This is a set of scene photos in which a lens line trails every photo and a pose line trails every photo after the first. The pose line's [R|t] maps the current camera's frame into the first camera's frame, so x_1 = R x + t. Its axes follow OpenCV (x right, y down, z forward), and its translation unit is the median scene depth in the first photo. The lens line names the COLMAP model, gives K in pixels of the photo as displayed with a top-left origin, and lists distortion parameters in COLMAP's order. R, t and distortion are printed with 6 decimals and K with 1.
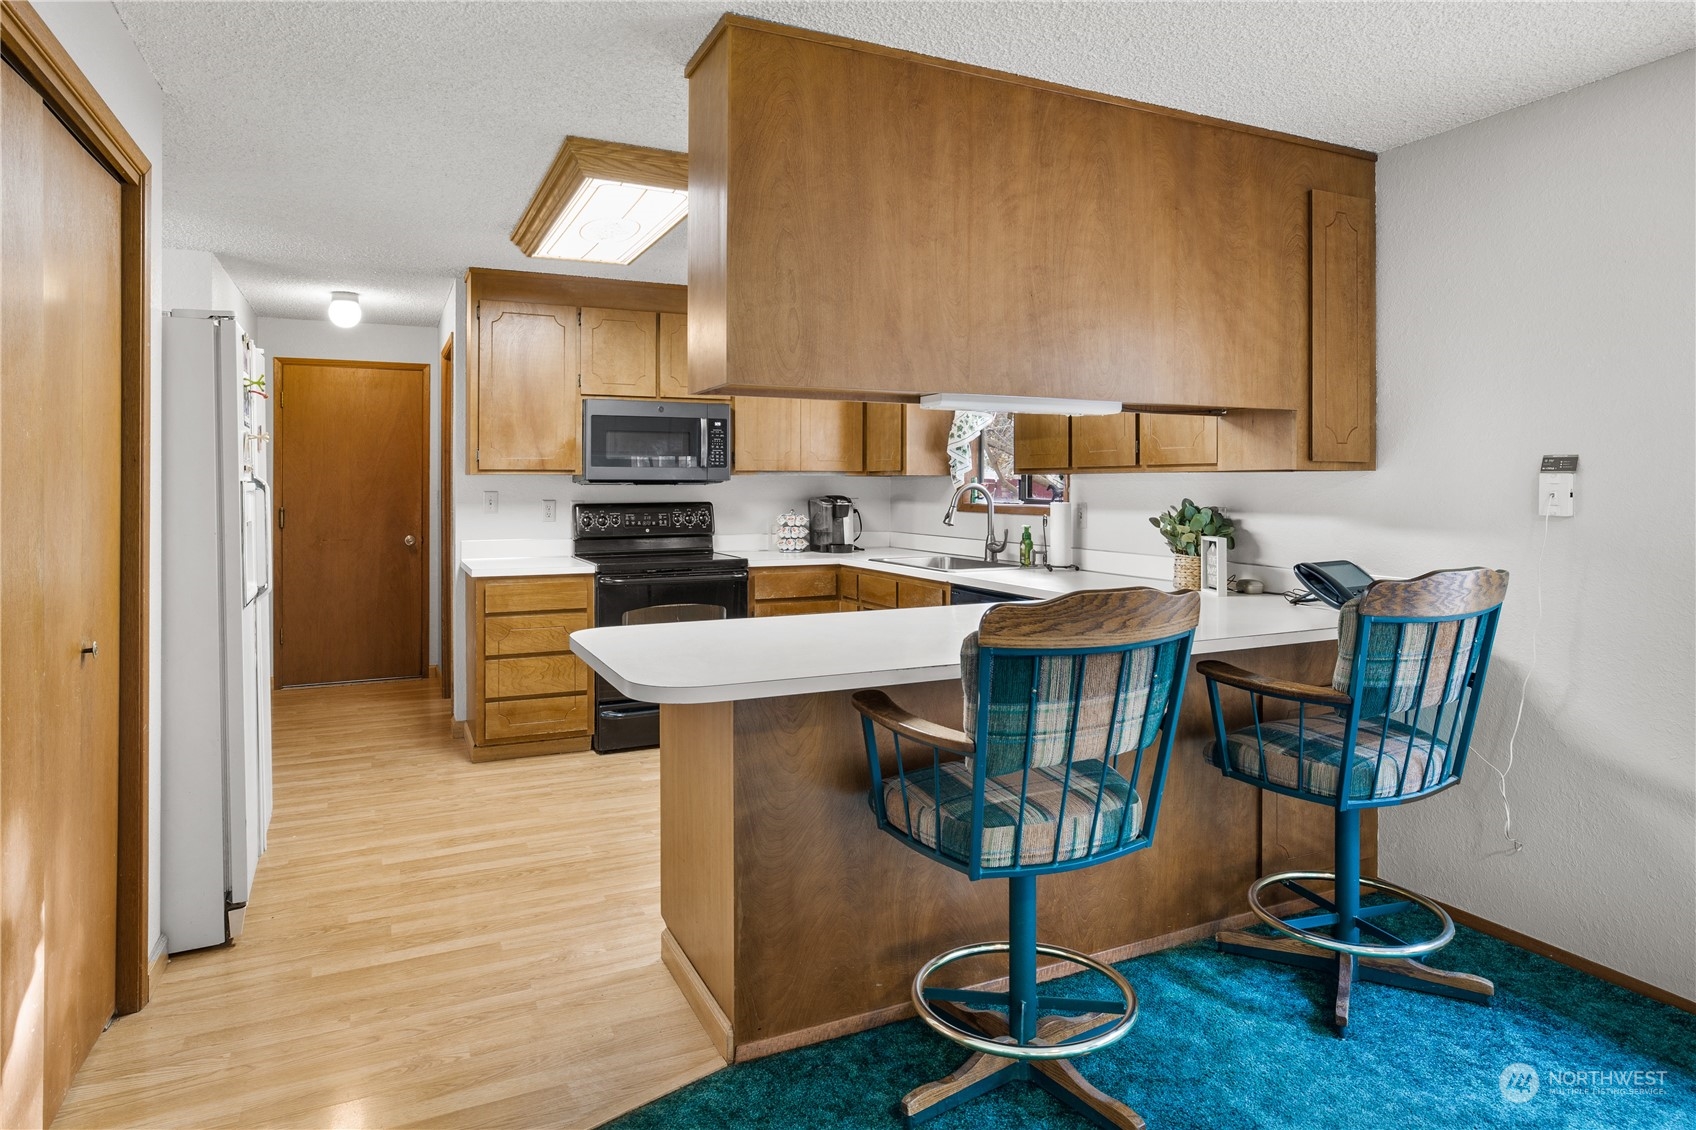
lens RADIAL K [[980.5, 0, 847.1], [0, 980.5, 484.2], [0, 0, 1]] dist [-0.017847, 0.000455]
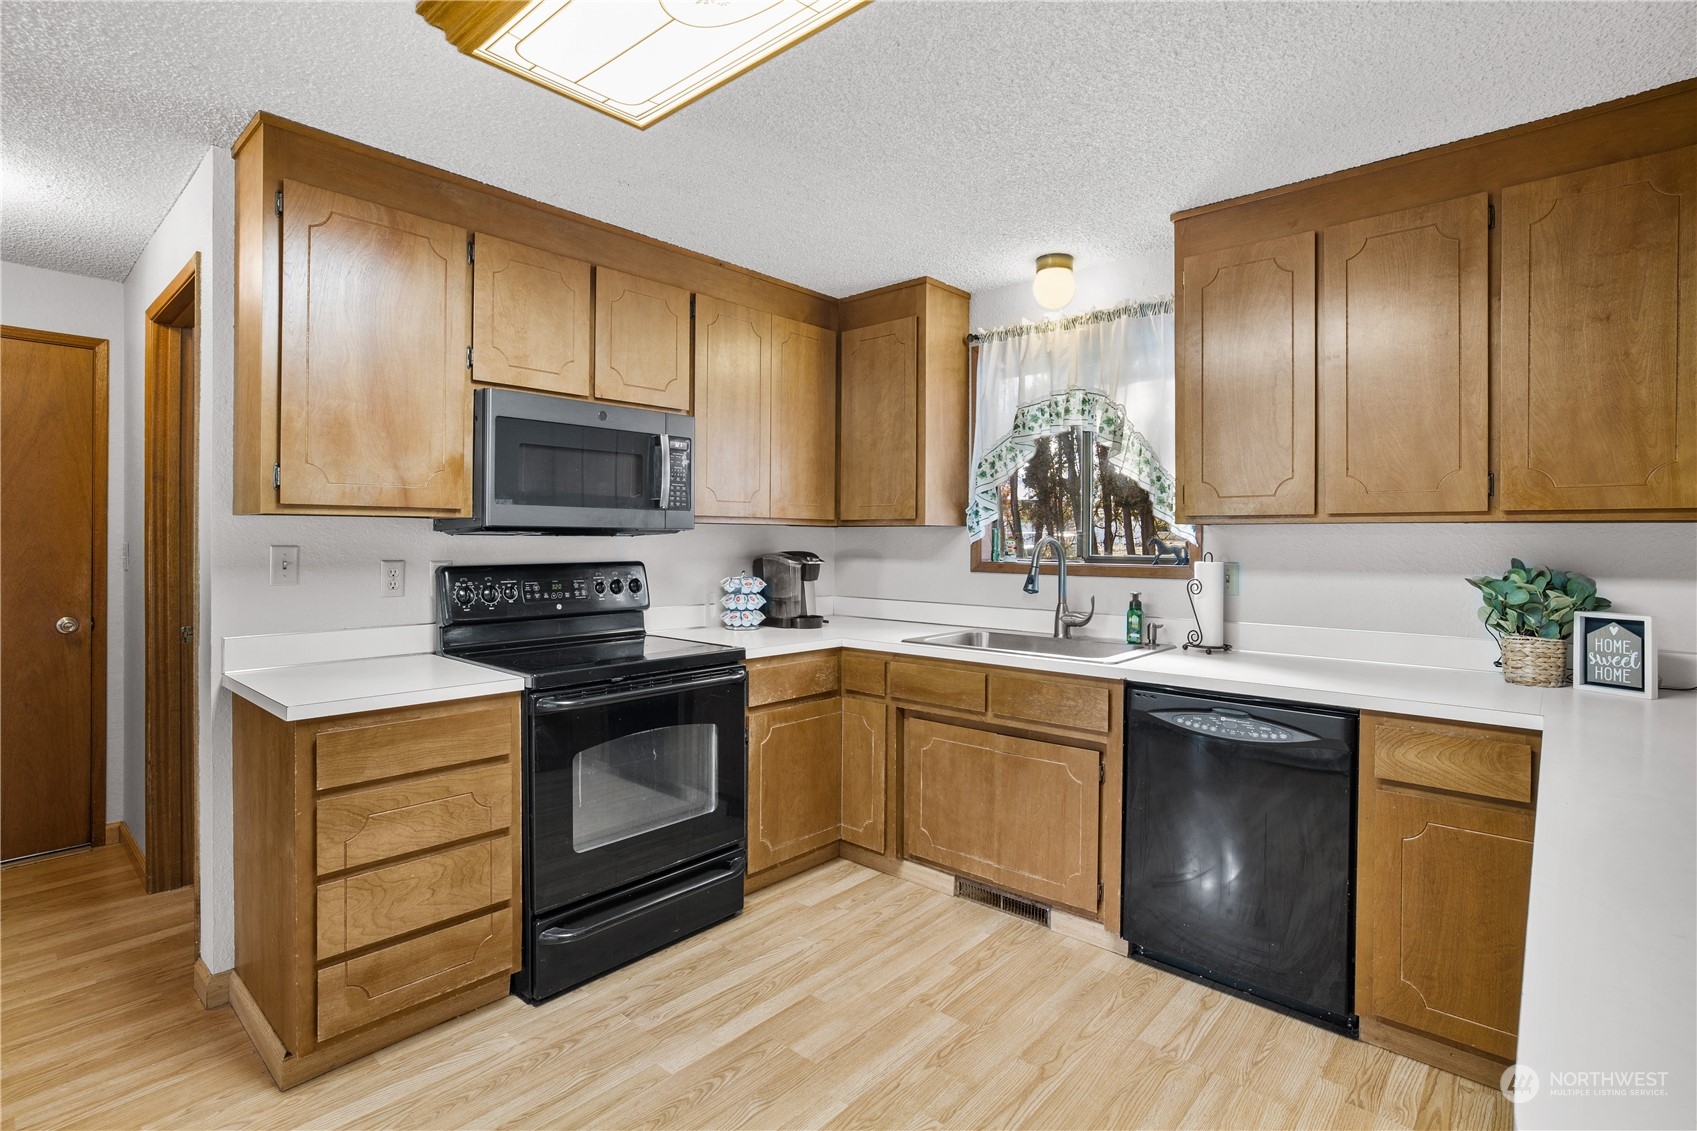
lens RADIAL K [[808.2, 0, 843.2], [0, 808.2, 541.4], [0, 0, 1]] dist [-0.049166, 0.026903]
pose [[0.923360, 0.003203, 0.383921, -0.249014], [-0.004554, 0.999986, 0.002610, 0.002192], [-0.383907, -0.004159, 0.923362, 0.470667]]
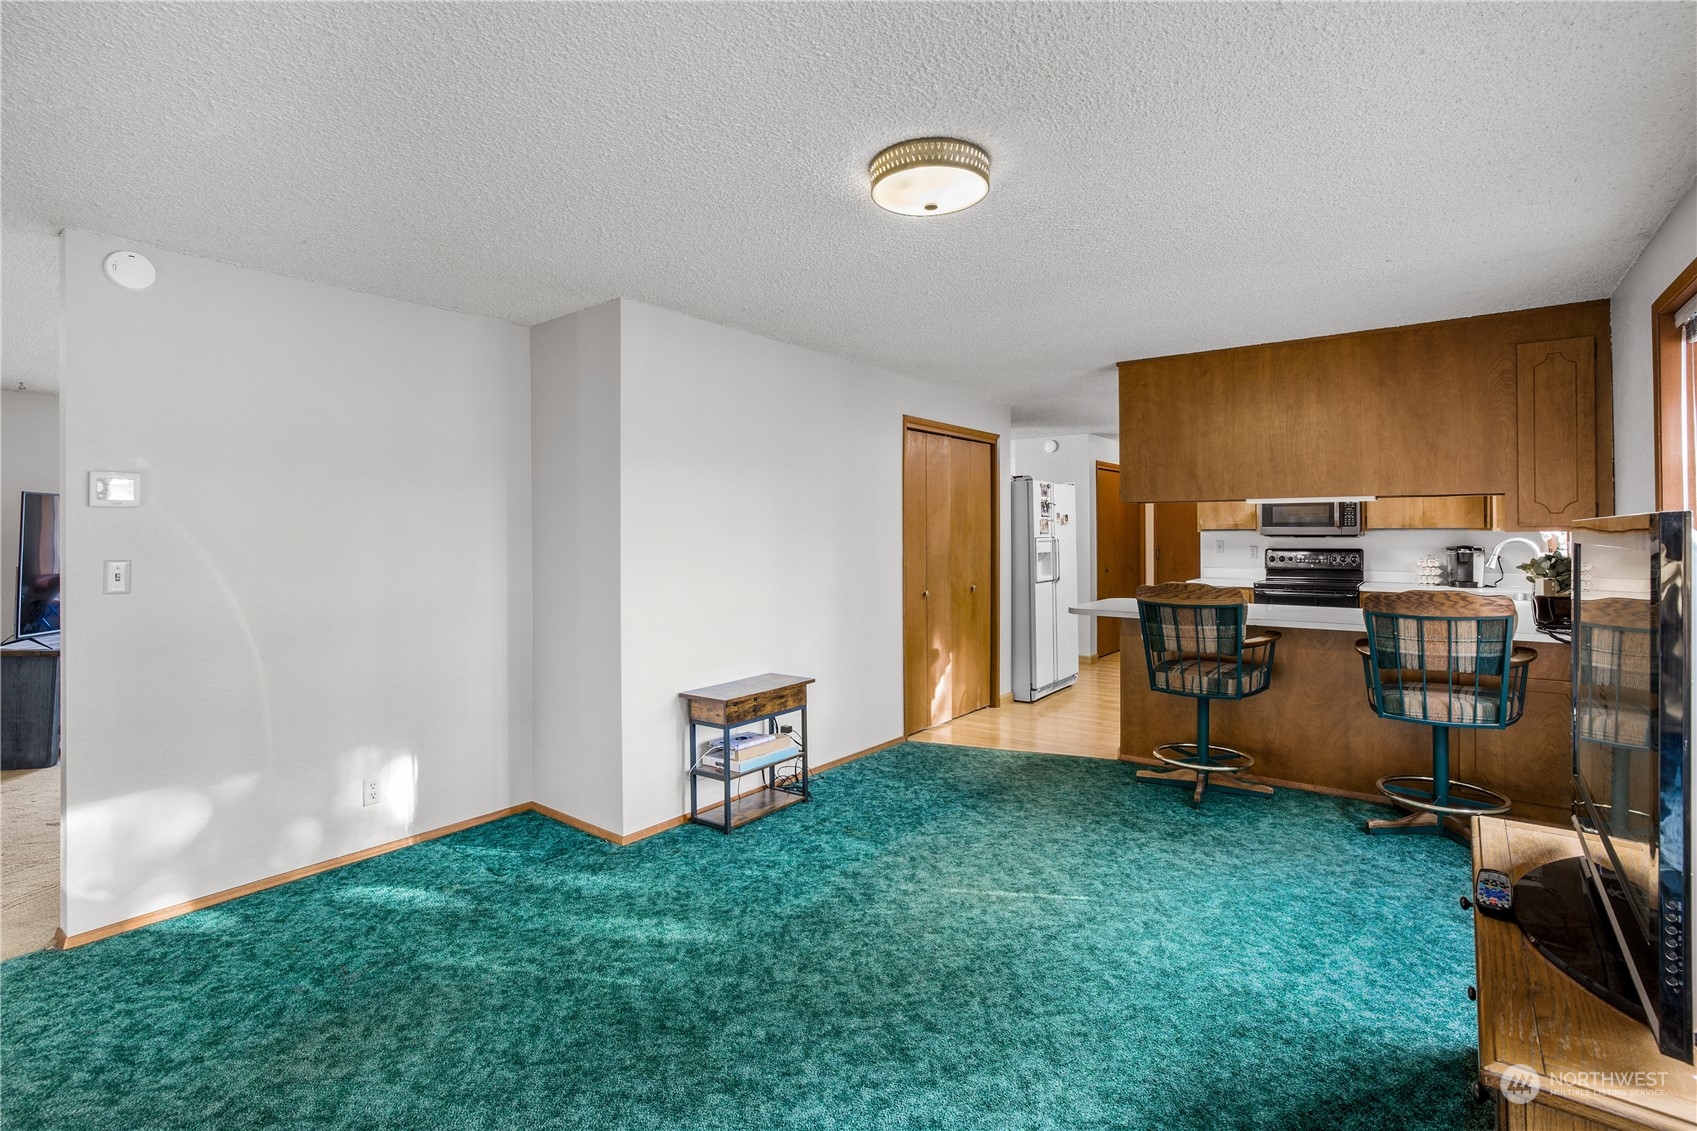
lens RADIAL K [[770.4, 0, 874.9], [0, 770.4, 523.8], [0, 0, 1]] dist [-0.024639, 0.000391]
pose [[0.470198, -0.011760, -0.882483, 0.606444], [0.002825, 0.999926, -0.011819, -0.009523], [0.882557, 0.003064, 0.470196, -0.243966]]
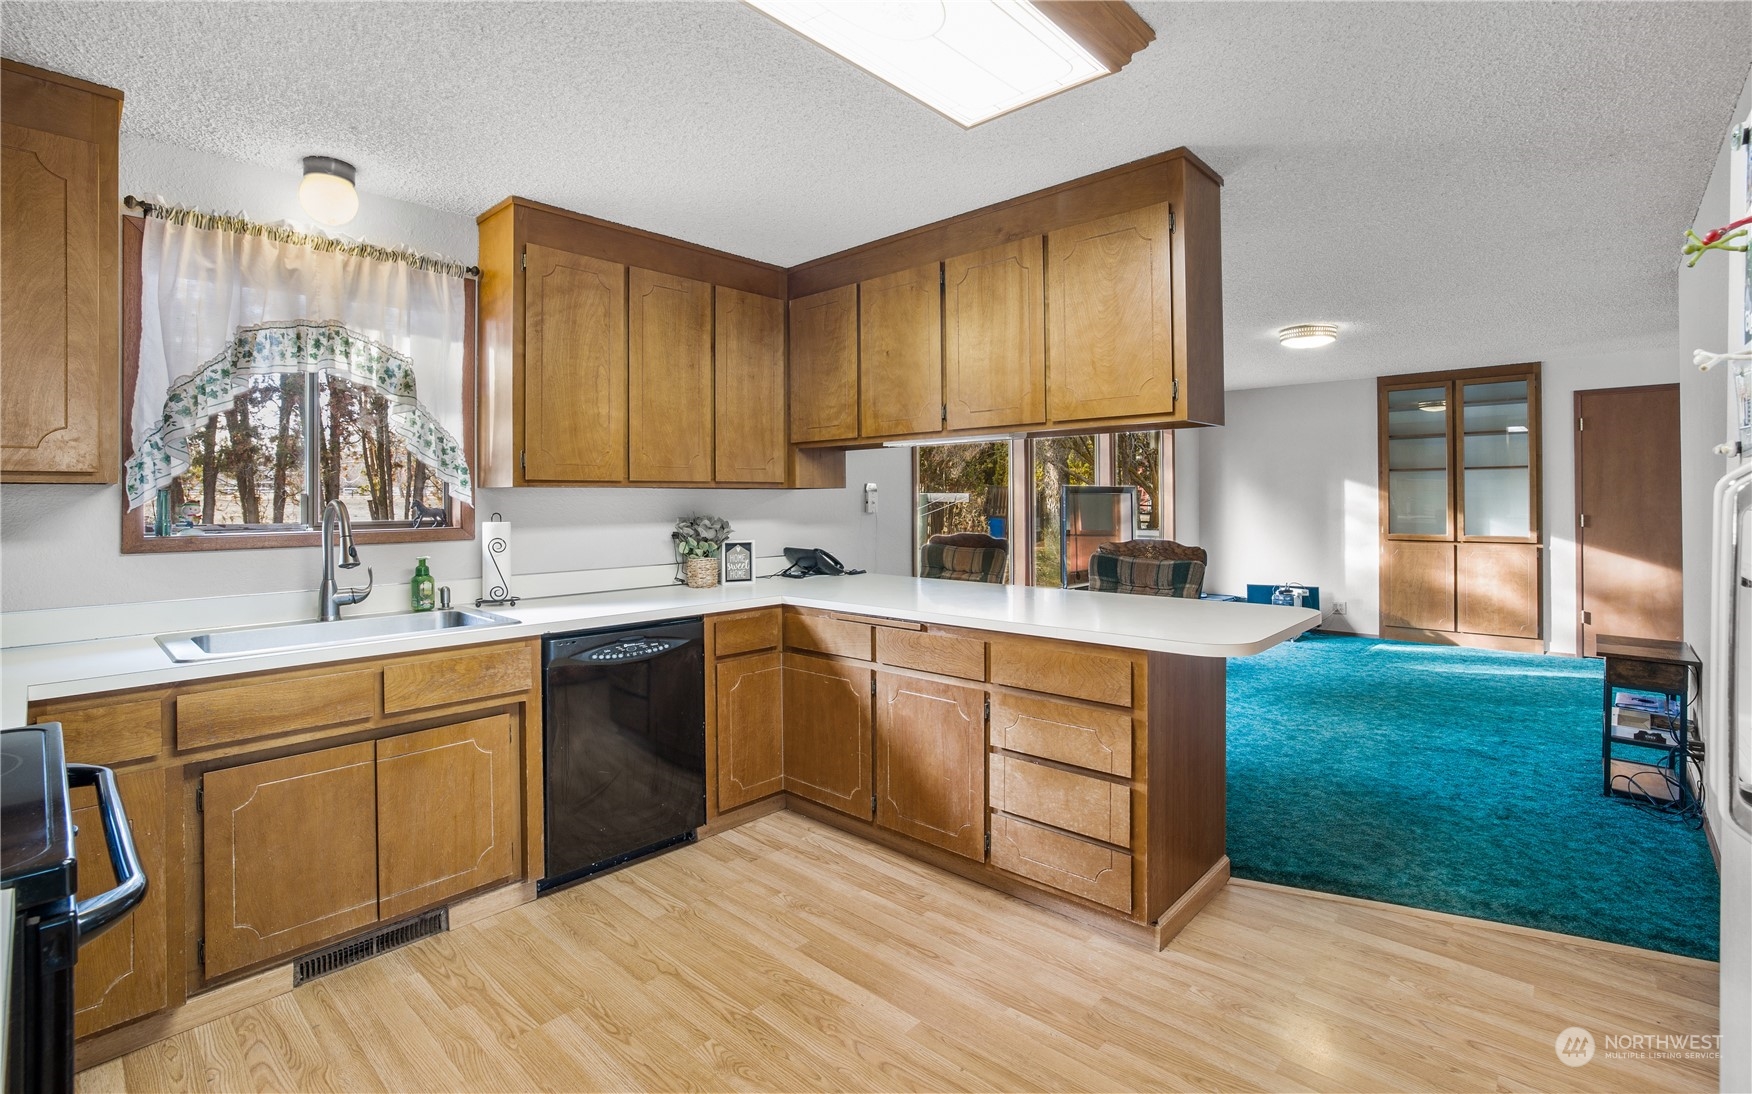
lens RADIAL K [[799.8, 0, 874.5], [0, 799.8, 495.7], [0, 0, 1]] dist [-0.051029, 0.025037]
pose [[-0.366820, 0.004747, 0.930280, -0.451377], [0.006703, 0.999975, -0.002459, 0.000620], [-0.930268, 0.005334, -0.366843, 0.835283]]
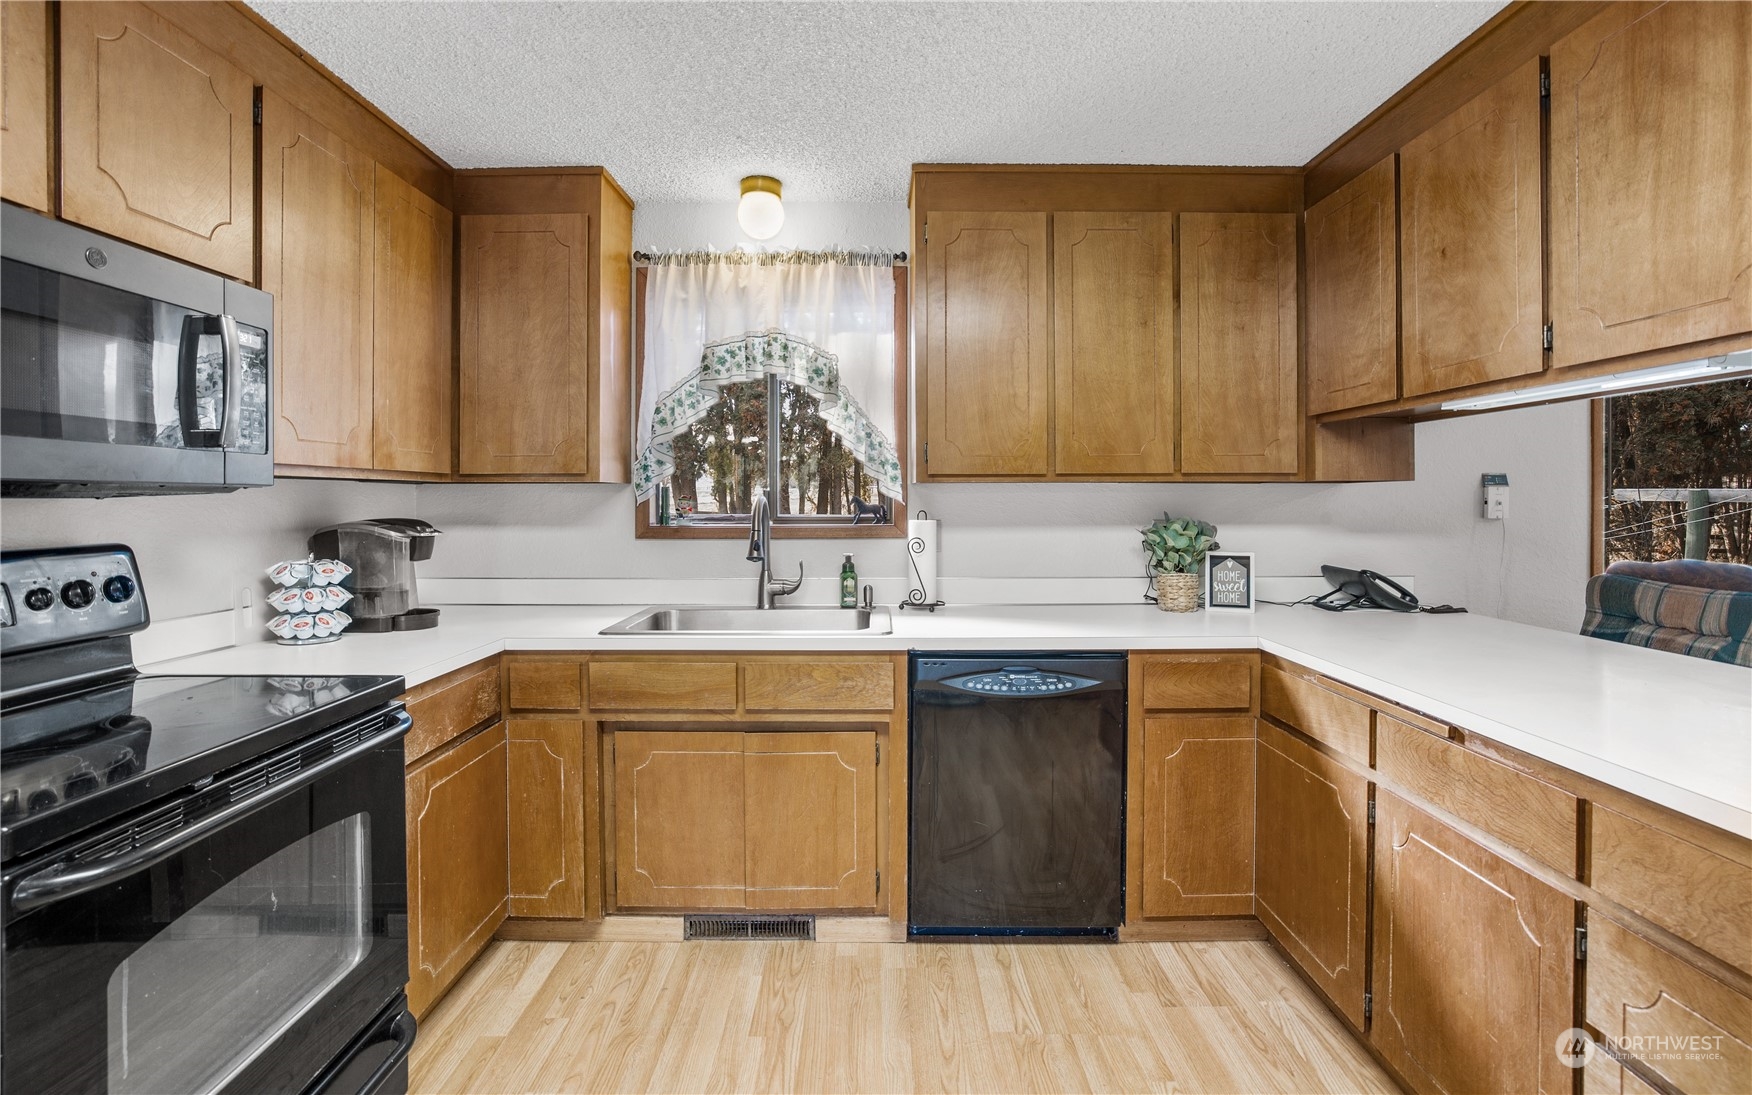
lens RADIAL K [[776.7, 0, 870.6], [0, 776.7, 500.7], [0, 0, 1]] dist [-0.051739, 0.021194]
pose [[0.434025, -0.004821, 0.900888, -0.304994], [0.002560, 0.999988, 0.004118, 0.001000], [-0.900897, 0.000519, 0.434032, 0.680362]]
